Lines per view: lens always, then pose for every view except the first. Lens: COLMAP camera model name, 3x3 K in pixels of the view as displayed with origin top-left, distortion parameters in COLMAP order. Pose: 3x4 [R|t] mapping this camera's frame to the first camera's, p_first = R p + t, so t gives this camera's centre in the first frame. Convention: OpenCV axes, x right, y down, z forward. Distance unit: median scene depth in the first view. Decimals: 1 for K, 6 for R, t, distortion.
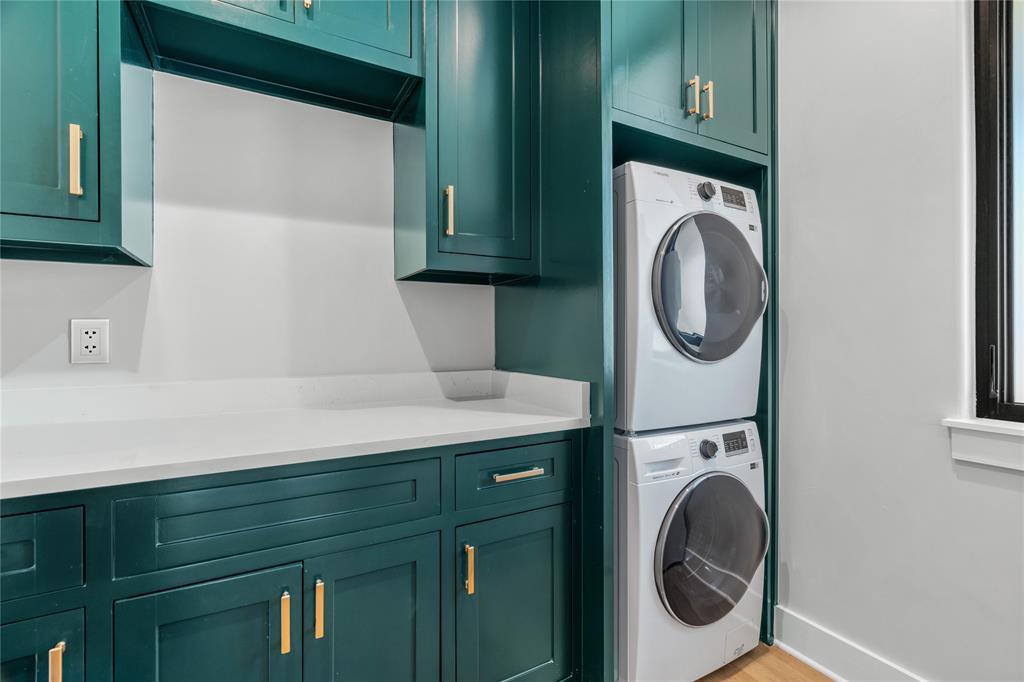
lens RADIAL K [[463.4, 0, 513.8], [0, 463.4, 335.8], [0, 0, 1]] dist [-0.012592, 0.004587]
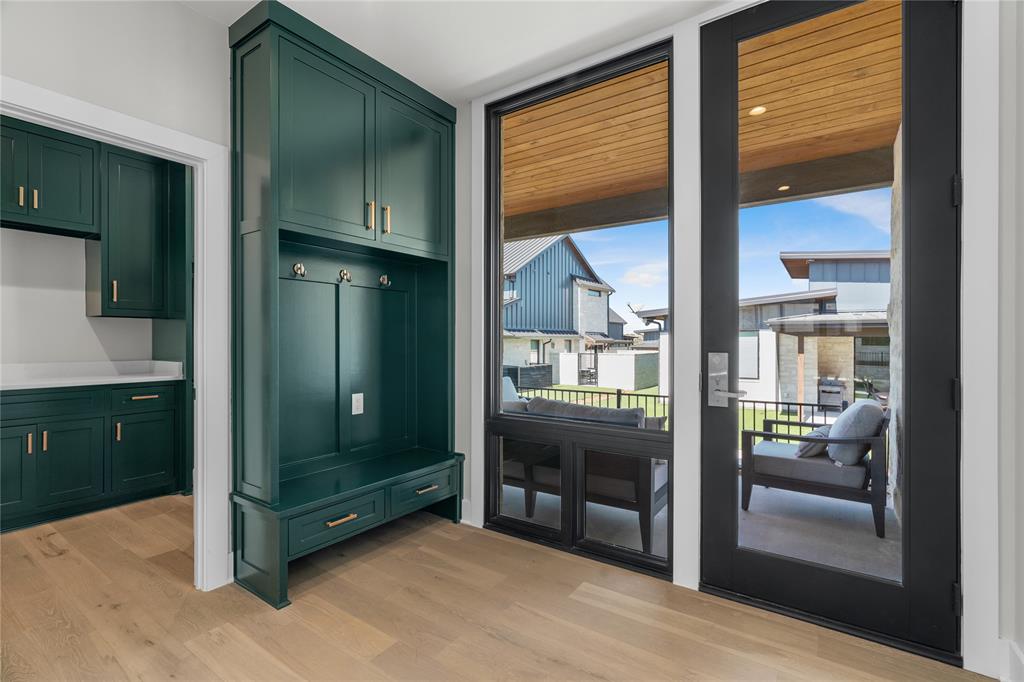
lens RADIAL K [[463.4, 0, 511.9], [0, 463.4, 341.0], [0, 0, 1]] dist [-0.012592, 0.004587]
pose [[0.895622, 0.004398, 0.444794, 0.573367], [-0.003198, 0.999989, -0.003448, -0.010449], [-0.444805, 0.001666, 0.895626, -1.814235]]
